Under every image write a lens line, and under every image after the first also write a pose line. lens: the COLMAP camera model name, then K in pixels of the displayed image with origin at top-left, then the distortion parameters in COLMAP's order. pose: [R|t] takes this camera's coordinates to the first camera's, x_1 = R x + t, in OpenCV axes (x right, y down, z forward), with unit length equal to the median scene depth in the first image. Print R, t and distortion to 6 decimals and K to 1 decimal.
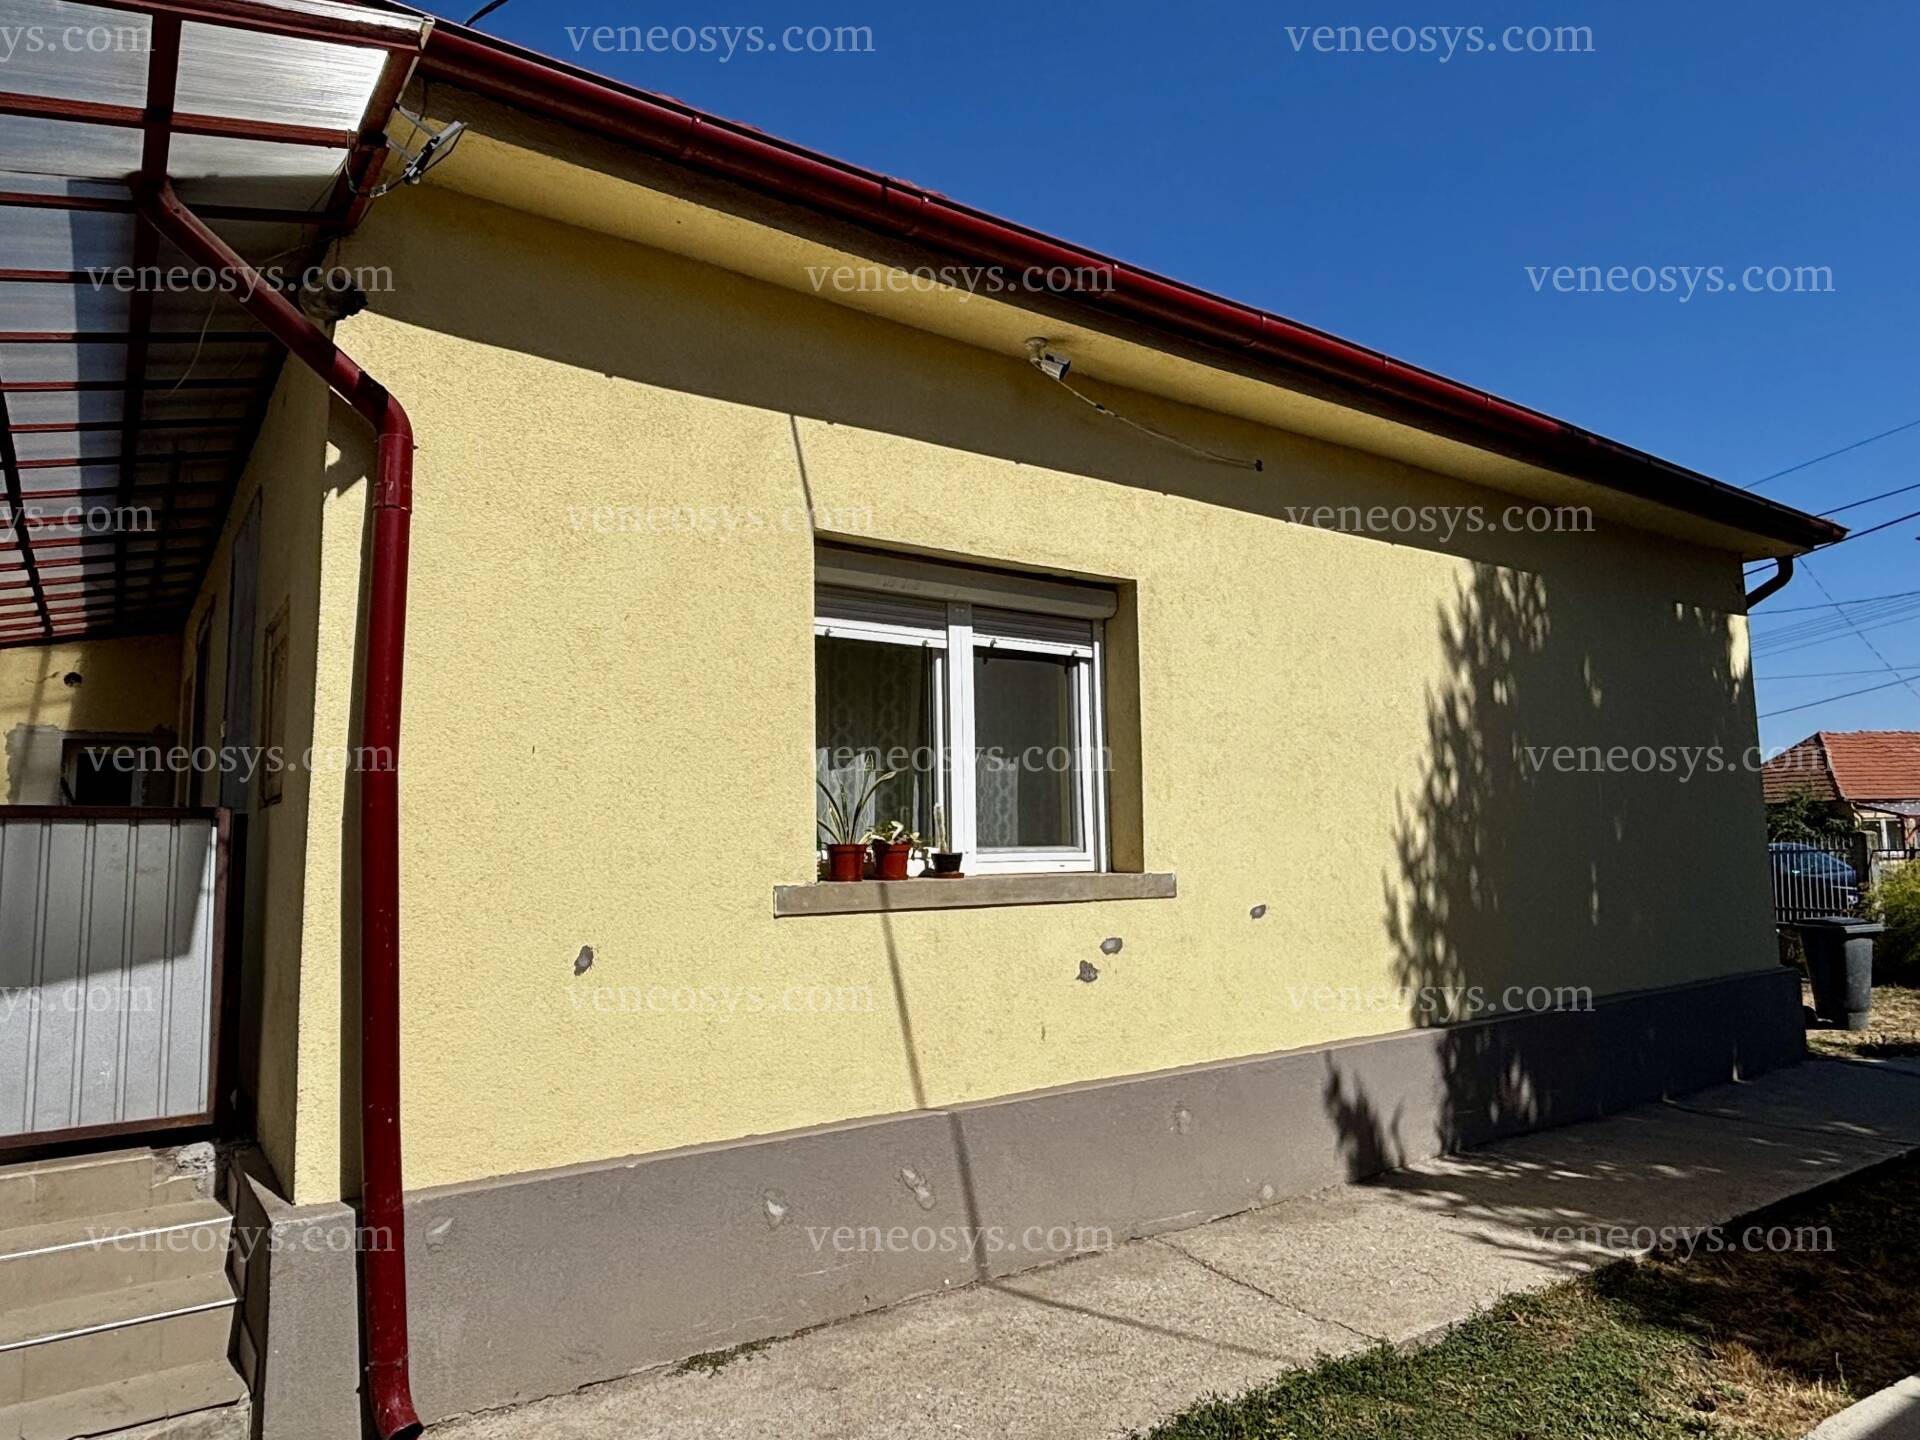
lens RADIAL K [[1216.8, 0, 960.0], [0, 1216.8, 720.0], [0, 0, 1]] dist [0.001066, -0.000506]
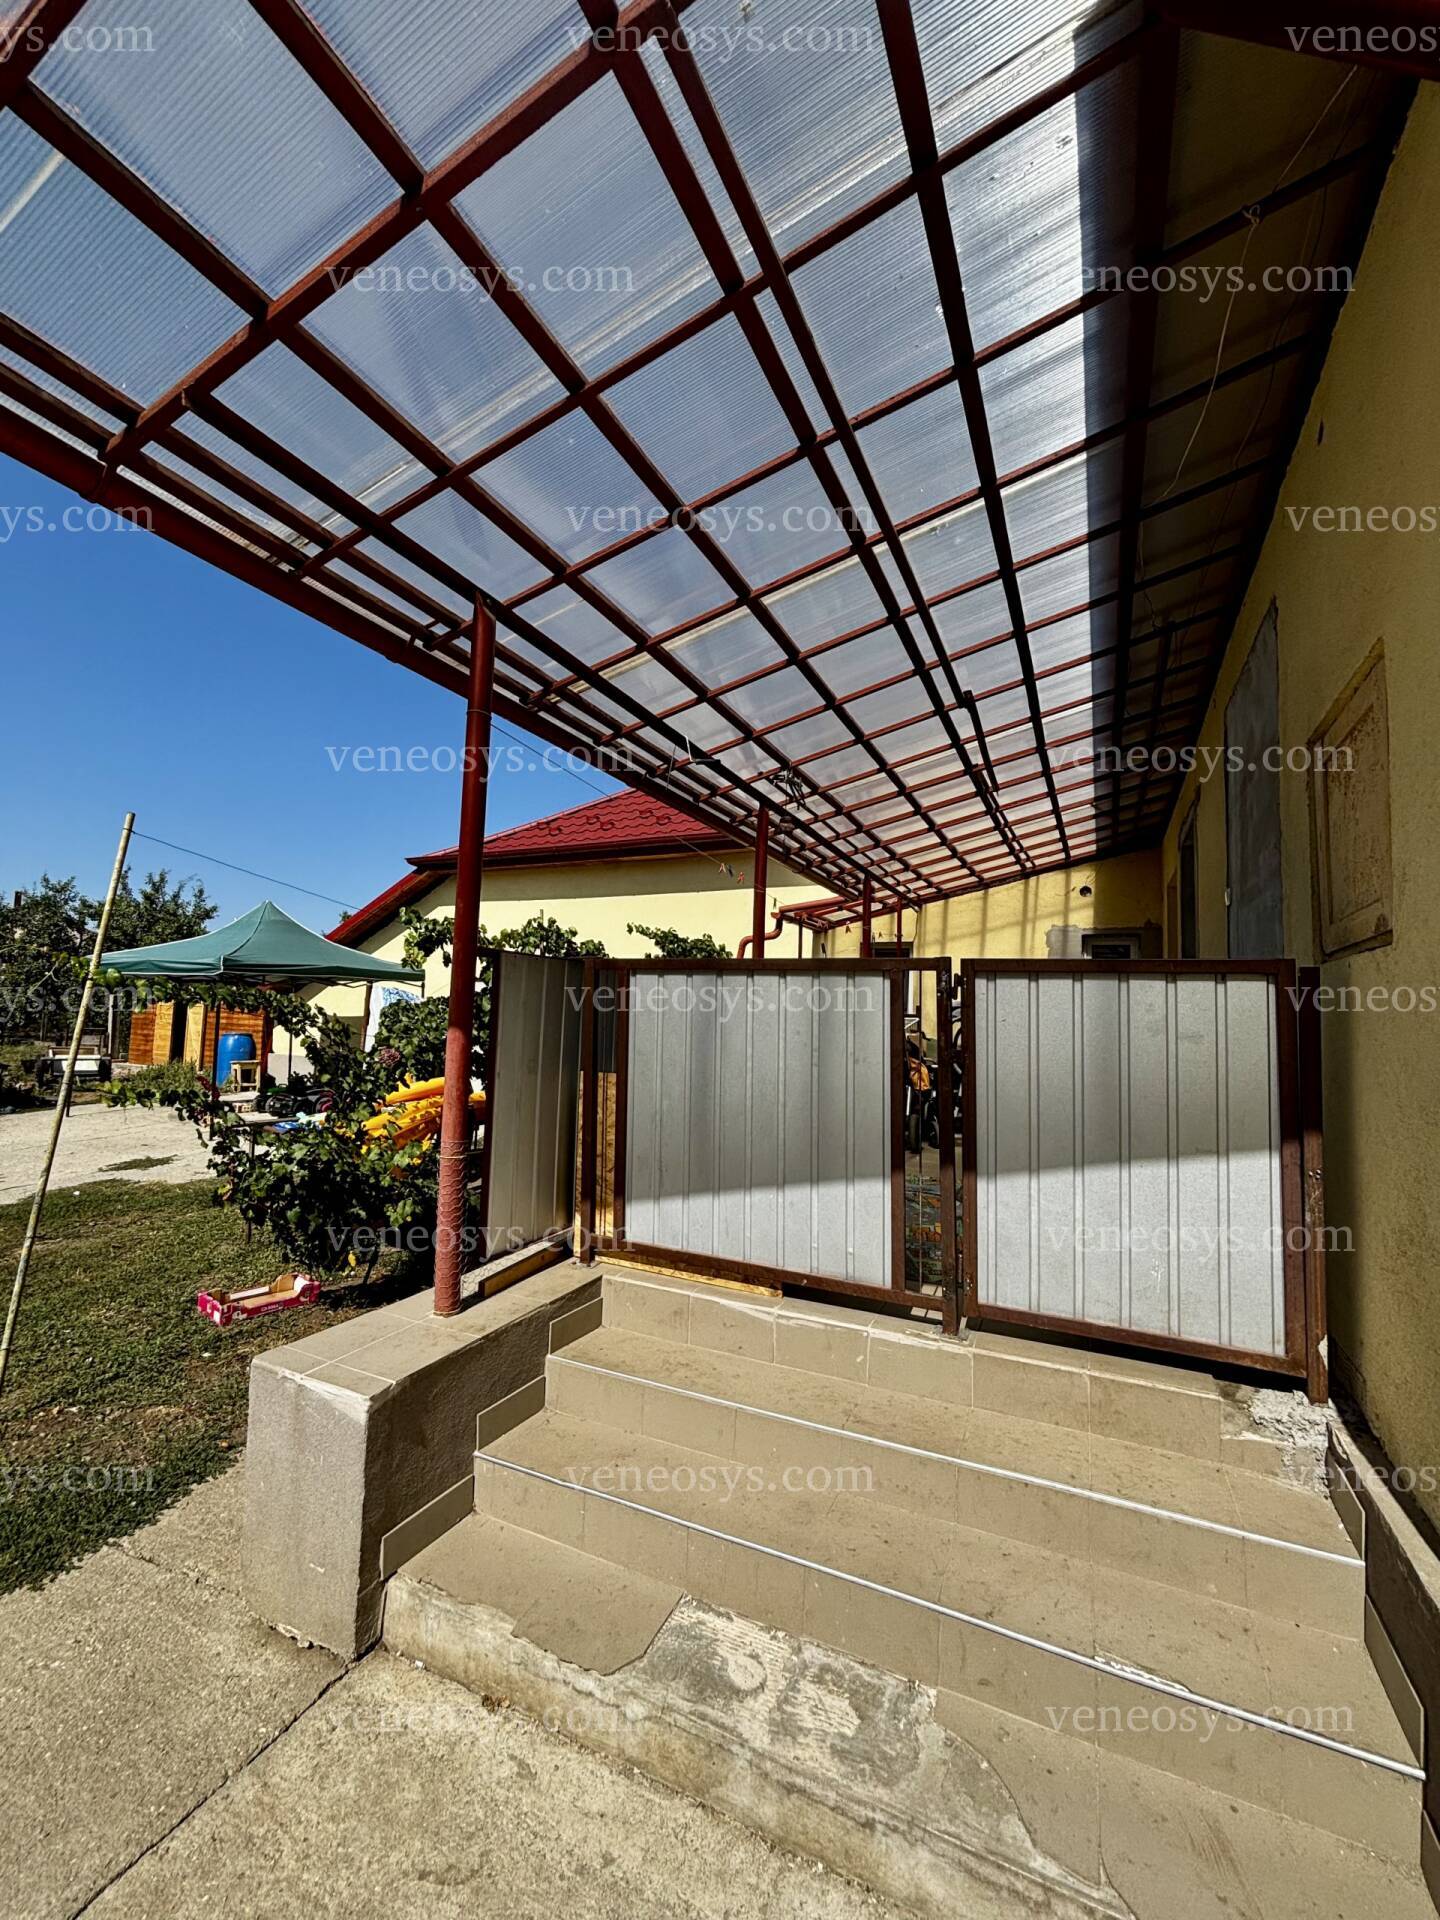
lens RADIAL K [[783.9, 0, 720.0], [0, 783.9, 960.0], [0, 0, 1]] dist [0.000092, -0.000042]
pose [[0.481719, -0.028454, -0.875863, -0.354909], [0.056149, 0.998421, -0.001554, 0.054635], [0.874525, -0.048430, 0.482556, 0.469626]]
